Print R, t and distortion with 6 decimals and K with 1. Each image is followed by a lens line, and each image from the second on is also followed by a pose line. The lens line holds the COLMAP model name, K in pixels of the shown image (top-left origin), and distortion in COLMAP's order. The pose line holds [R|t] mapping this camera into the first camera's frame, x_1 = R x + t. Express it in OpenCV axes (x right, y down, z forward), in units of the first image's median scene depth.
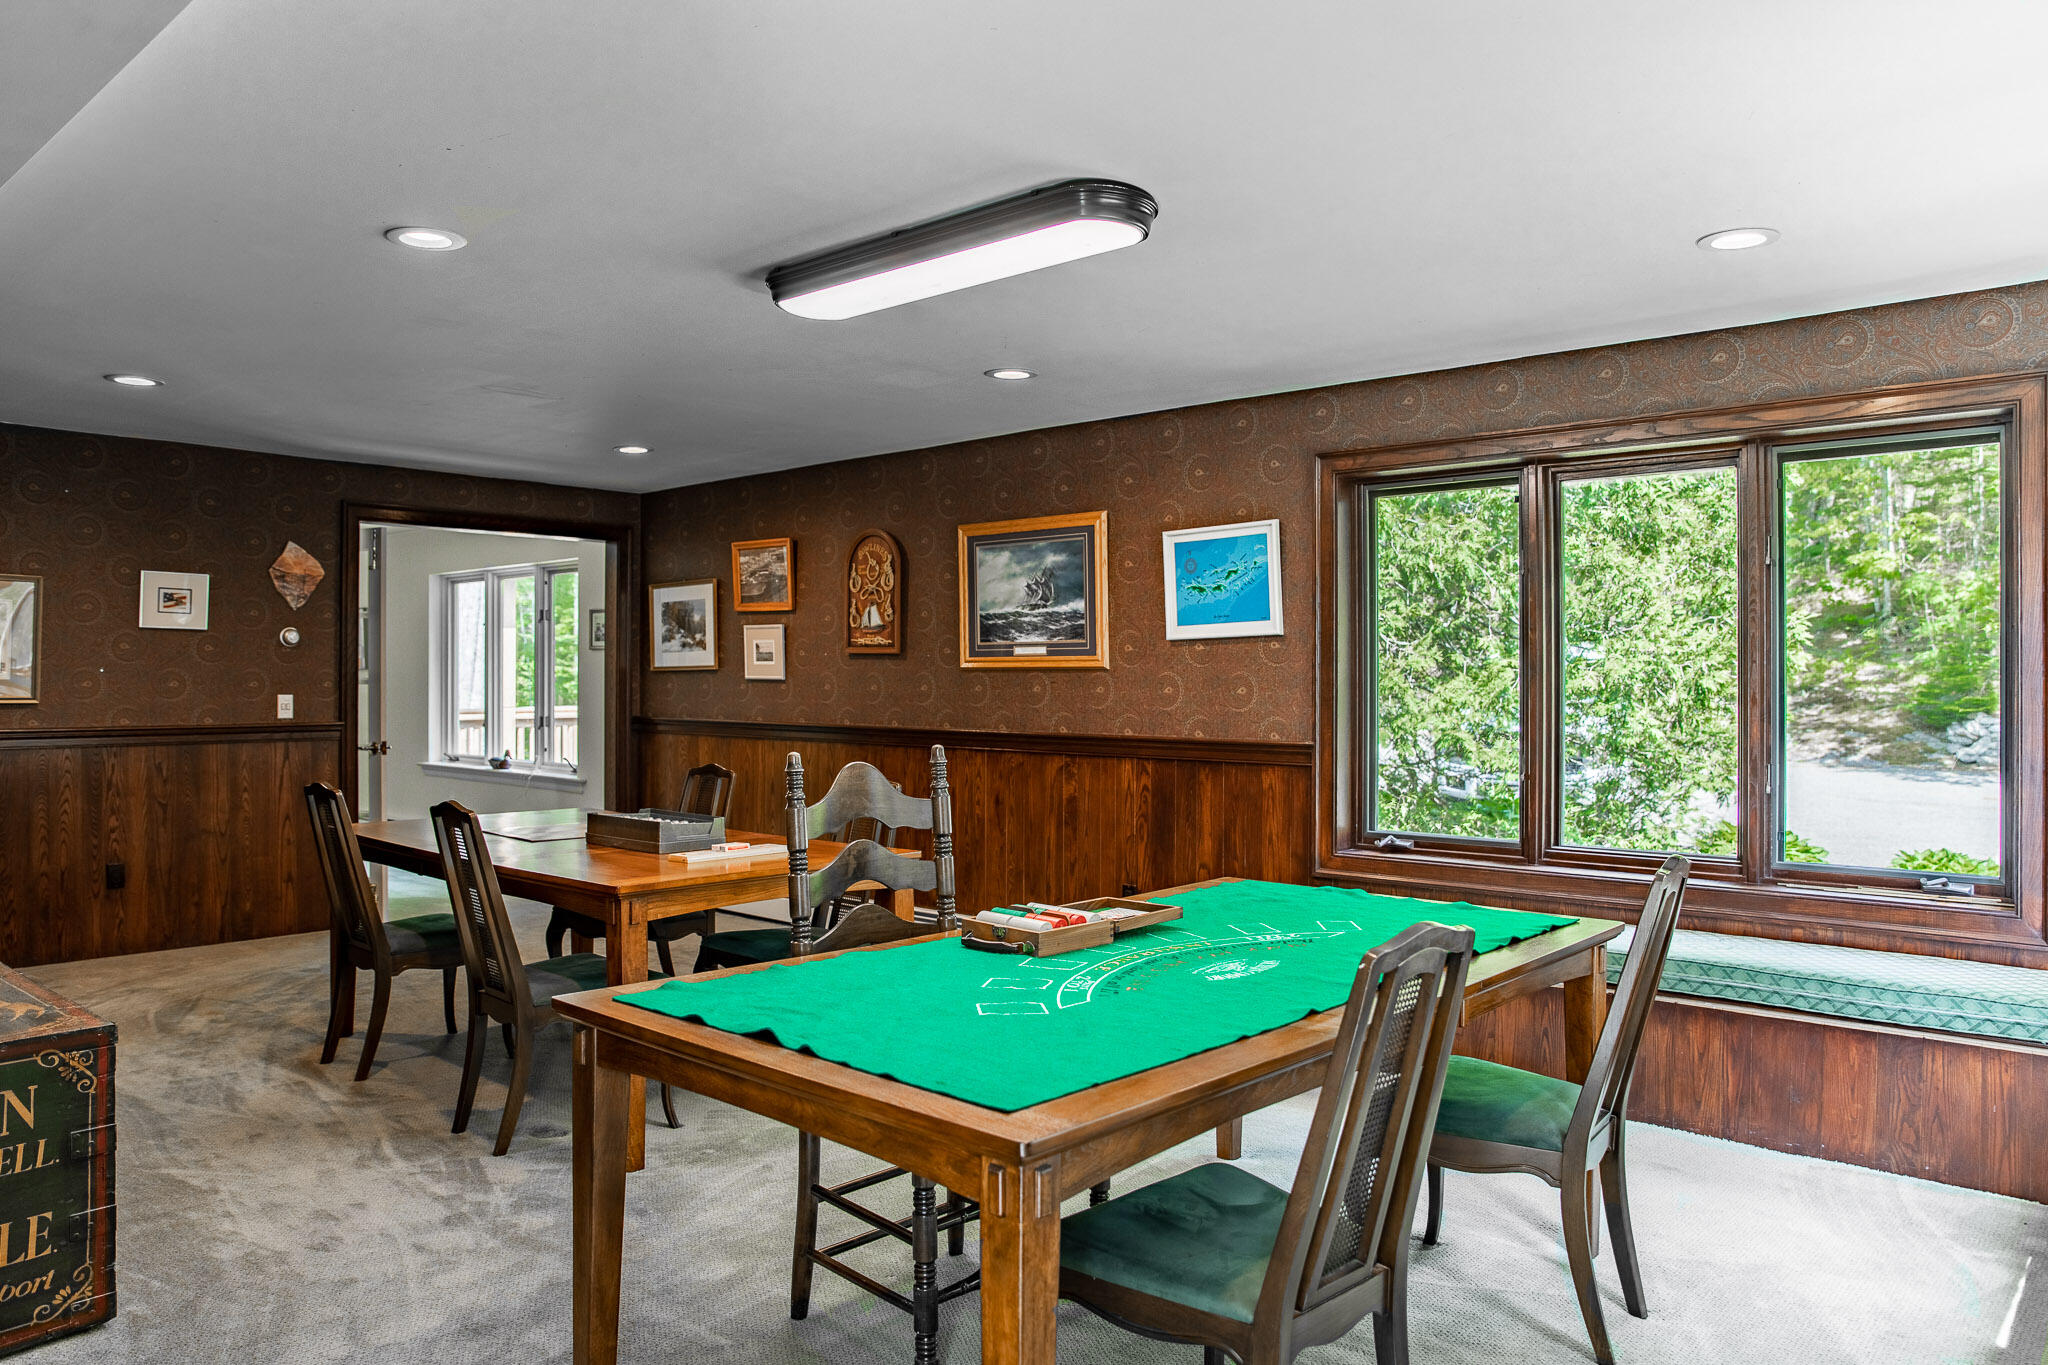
lens RADIAL K [[1431.9, 0, 1022.8], [0, 1431.9, 681.3], [0, 0, 1]] dist [-0.042774, -0.000753]
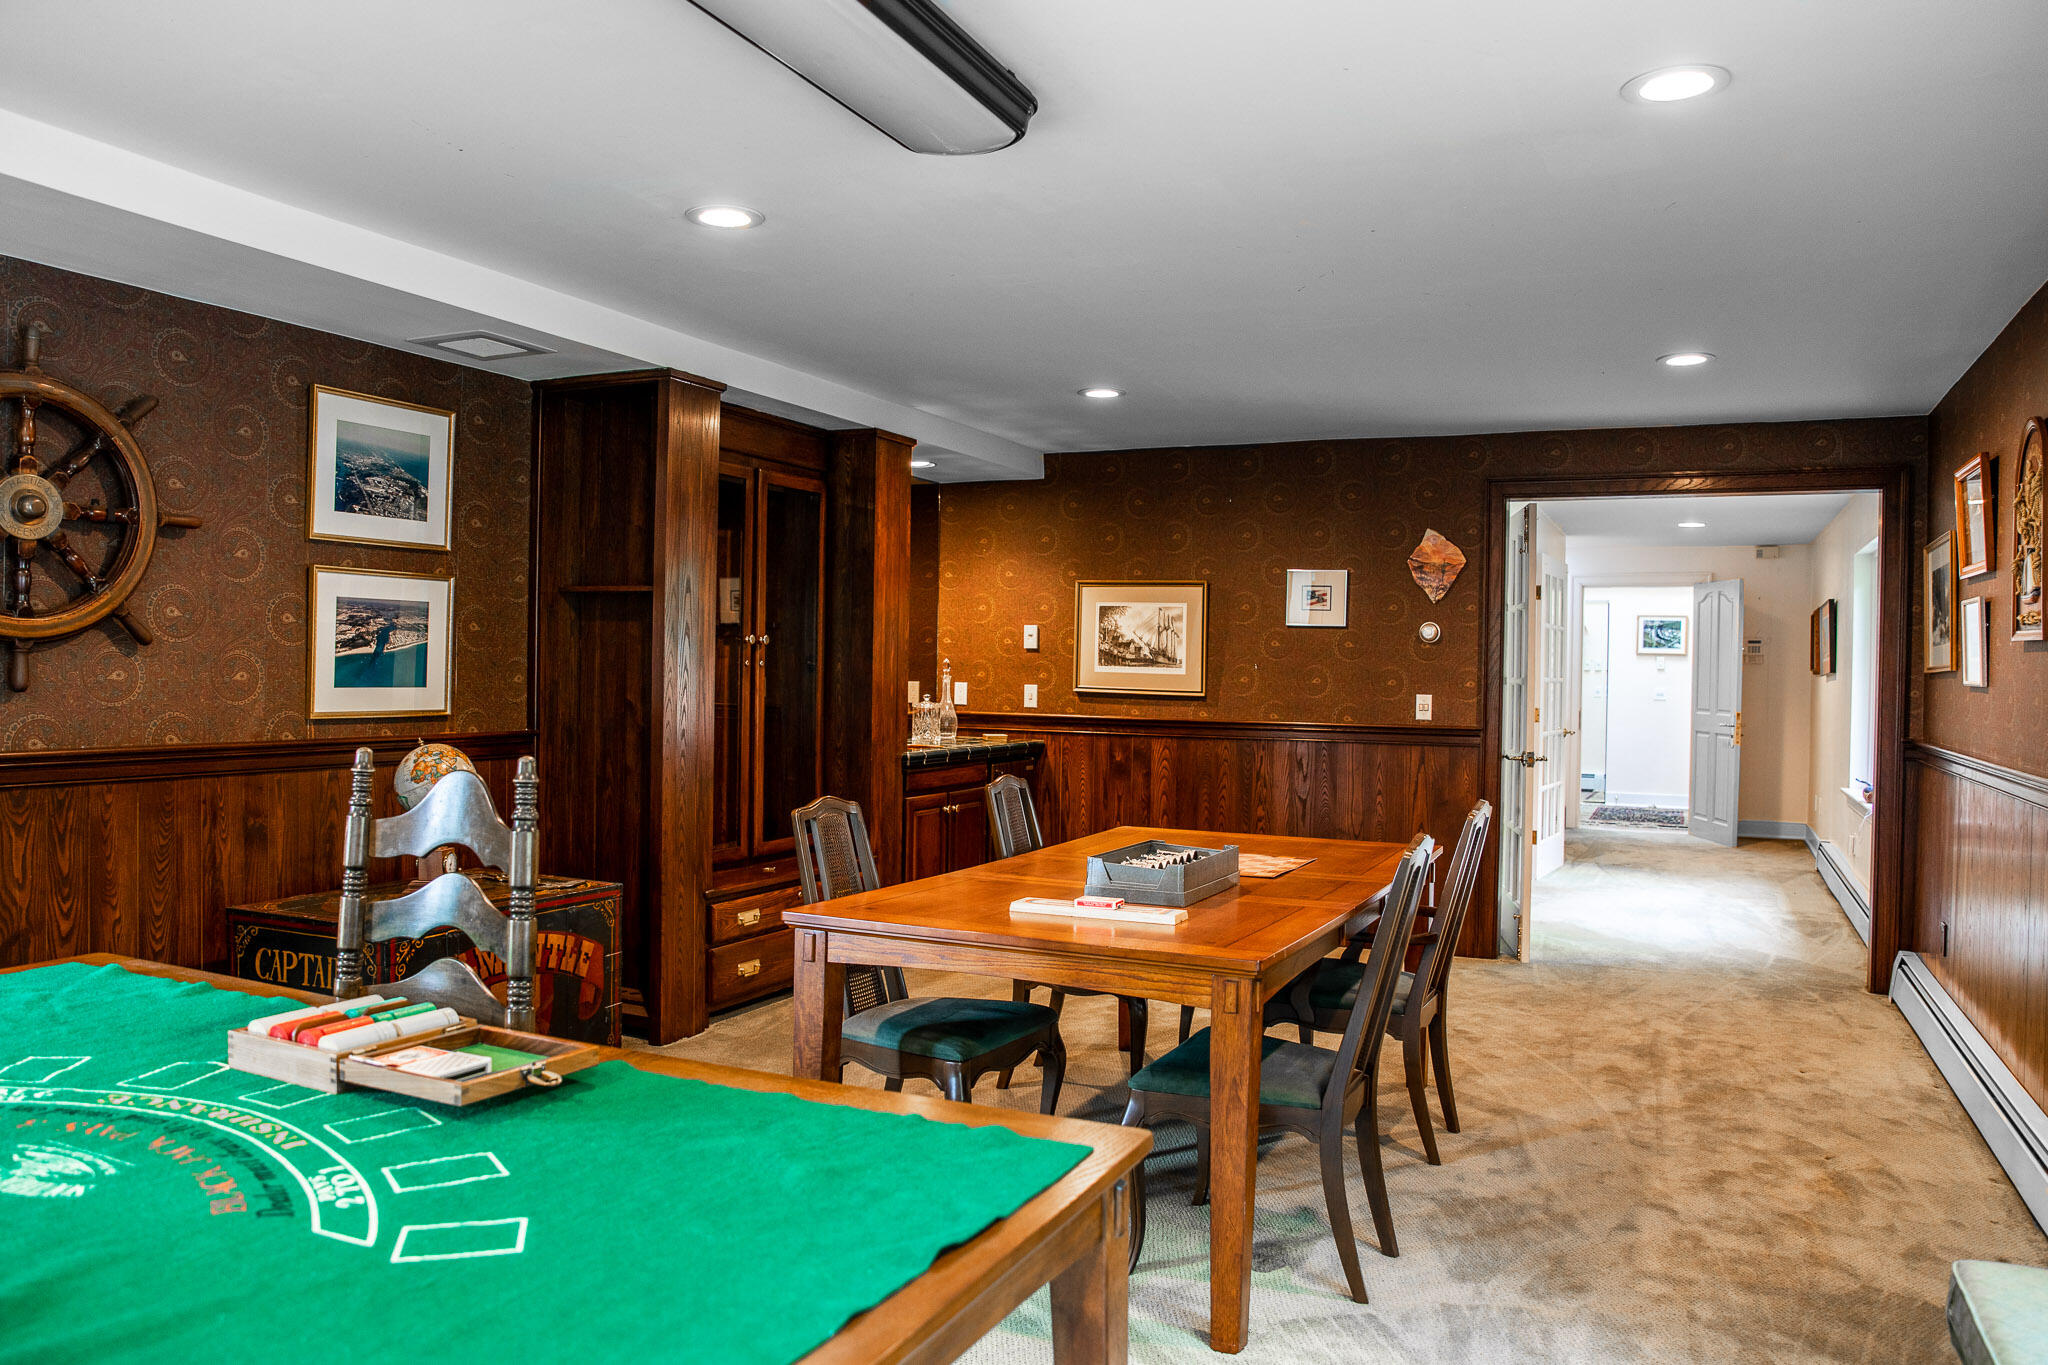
lens RADIAL K [[1431.9, 0, 1024.4], [0, 1431.9, 672.9], [0, 0, 1]] dist [-0.042774, -0.000753]
pose [[0.313895, 0.005581, -0.949441, 0.291461], [-0.018224, 0.999834, -0.000148, 0.000086], [0.949283, 0.017349, 0.313945, 0.465730]]
